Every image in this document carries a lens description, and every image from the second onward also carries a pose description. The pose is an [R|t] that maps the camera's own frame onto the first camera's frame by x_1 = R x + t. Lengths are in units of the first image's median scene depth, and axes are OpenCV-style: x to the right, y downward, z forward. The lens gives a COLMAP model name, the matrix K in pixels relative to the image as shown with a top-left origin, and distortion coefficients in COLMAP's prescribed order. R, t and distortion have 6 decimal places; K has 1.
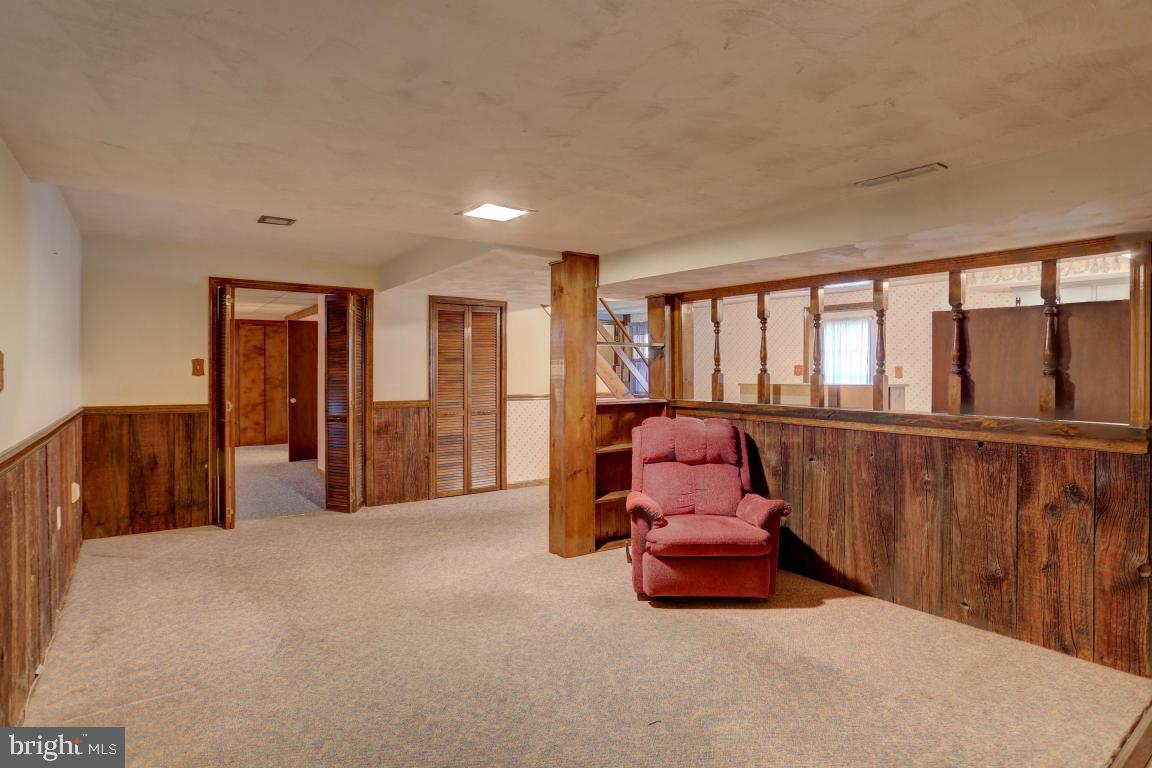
lens RADIAL K [[612.0, 0, 574.4], [0, 612.0, 360.6], [0, 0, 1]] dist [-0.073401, 0.016033]
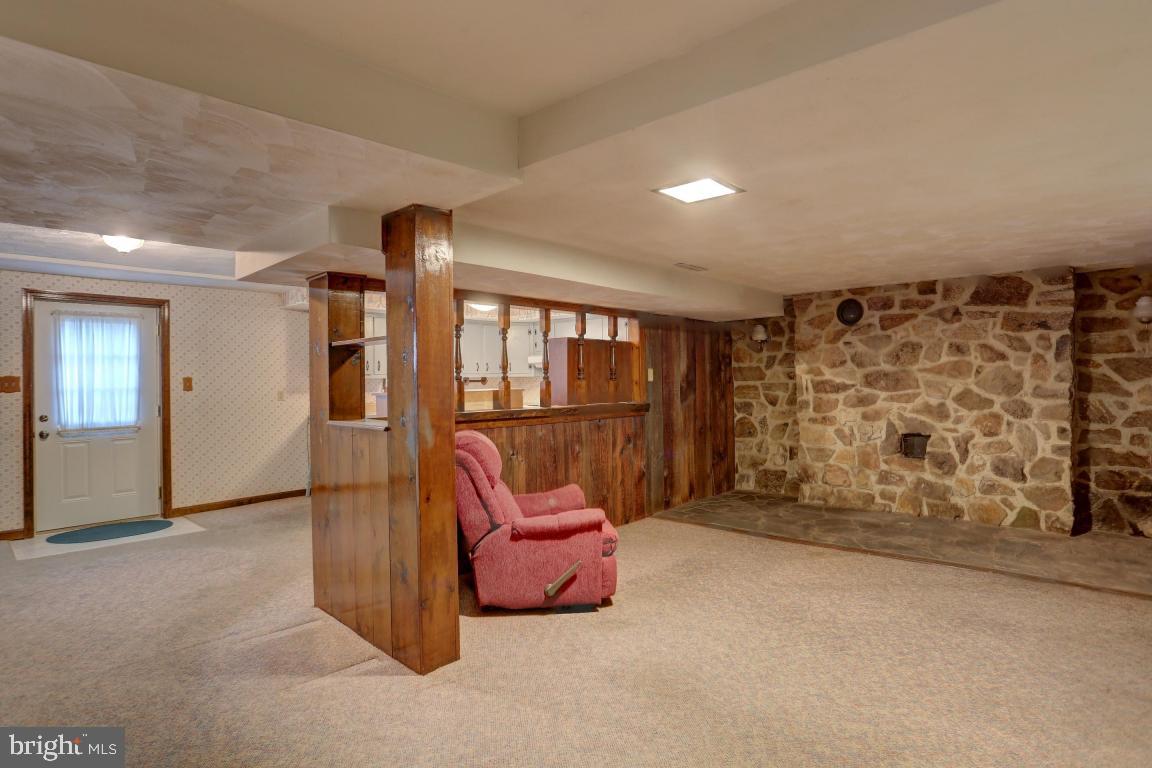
lens RADIAL K [[606.7, 0, 578.1], [0, 606.7, 377.2], [0, 0, 1]] dist [-0.074606, 0.038827]
pose [[-0.210179, 0.002784, 0.977659, -0.970510], [-0.001739, 0.999993, -0.003221, 0.023083], [-0.977661, -0.002377, -0.210172, 1.426701]]
